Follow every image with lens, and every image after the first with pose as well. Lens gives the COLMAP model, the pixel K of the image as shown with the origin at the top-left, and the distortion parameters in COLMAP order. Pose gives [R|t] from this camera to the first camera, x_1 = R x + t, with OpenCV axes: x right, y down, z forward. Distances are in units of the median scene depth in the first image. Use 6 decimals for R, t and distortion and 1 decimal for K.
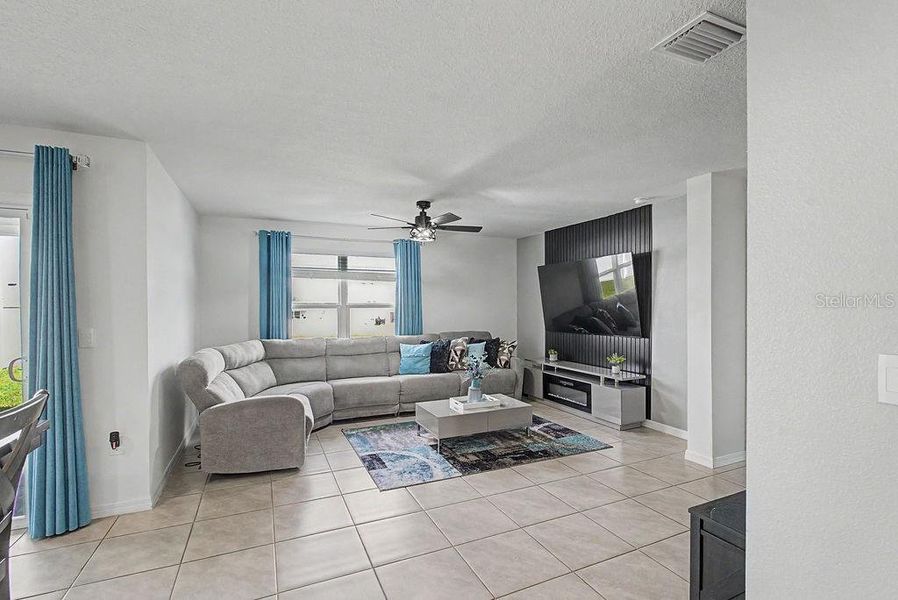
lens RADIAL K [[412.1, 0, 452.9], [0, 412.1, 308.9], [0, 0, 1]] dist [-0.001113, -0.000062]
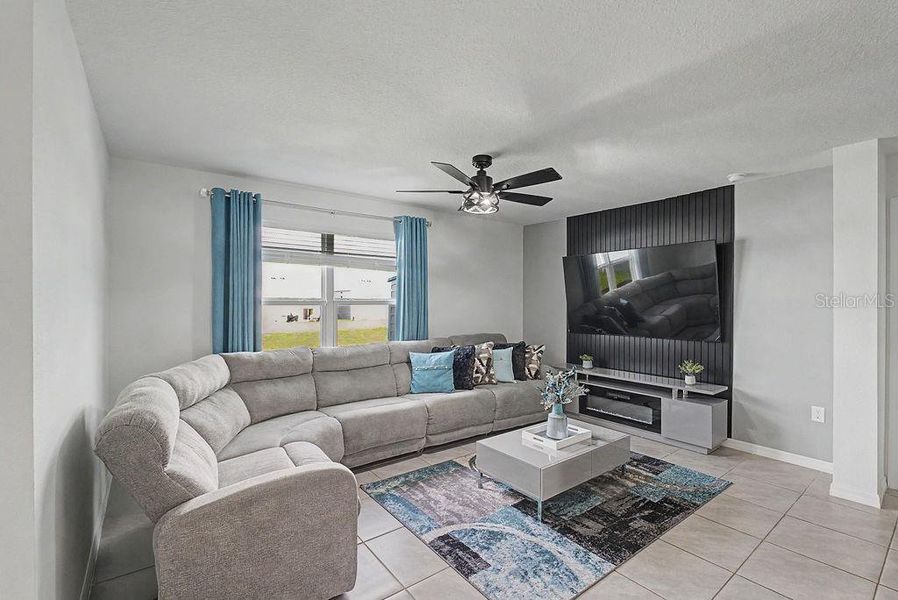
lens RADIAL K [[397.4, 0, 453.0], [0, 397.4, 302.5], [0, 0, 1]] dist [-0.007331, 0.000079]
pose [[0.974891, 0.005519, 0.222614, -0.236145], [-0.003830, 0.999961, -0.008020, -0.001791], [-0.222650, 0.006966, 0.974874, 0.294092]]
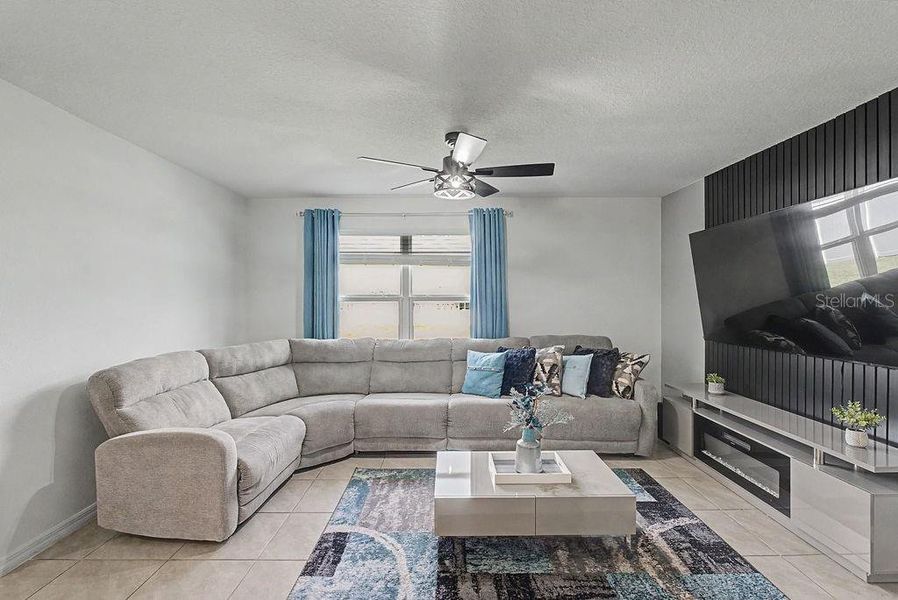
lens RADIAL K [[397.4, 0, 453.0], [0, 397.4, 302.5], [0, 0, 1]] dist [-0.007331, 0.000079]
pose [[0.911797, 0.005587, -0.410604, 0.151426], [-0.004952, 0.999984, 0.002611, -0.001895], [0.410612, -0.000347, 0.911810, 0.381529]]
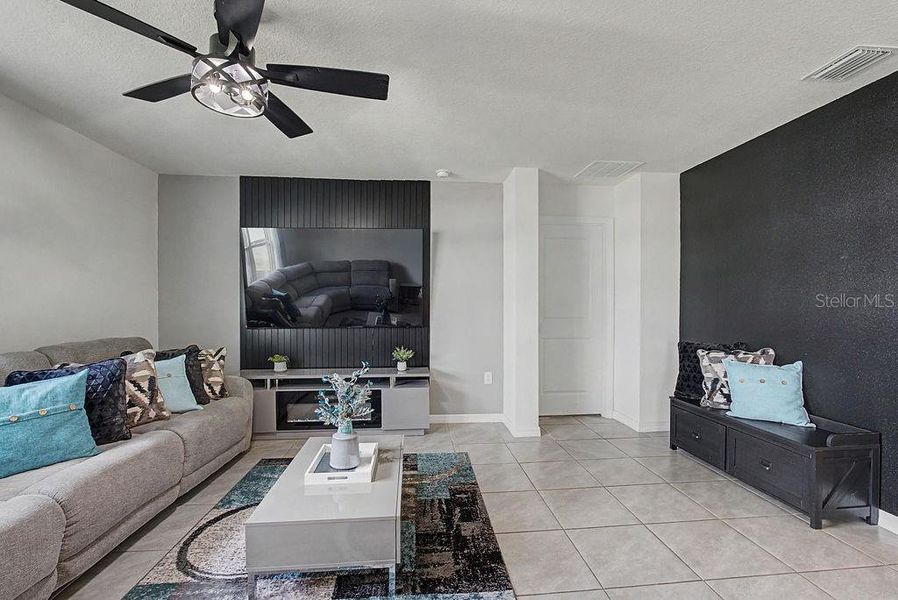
lens RADIAL K [[401.5, 0, 446.6], [0, 401.5, 307.0], [0, 0, 1]] dist [-0.003494, -0.000142]
pose [[0.337145, -0.003812, 0.941445, -0.317086], [0.007187, 0.999973, 0.001475, 0.024396], [-0.941425, 0.006269, 0.337163, 0.587338]]
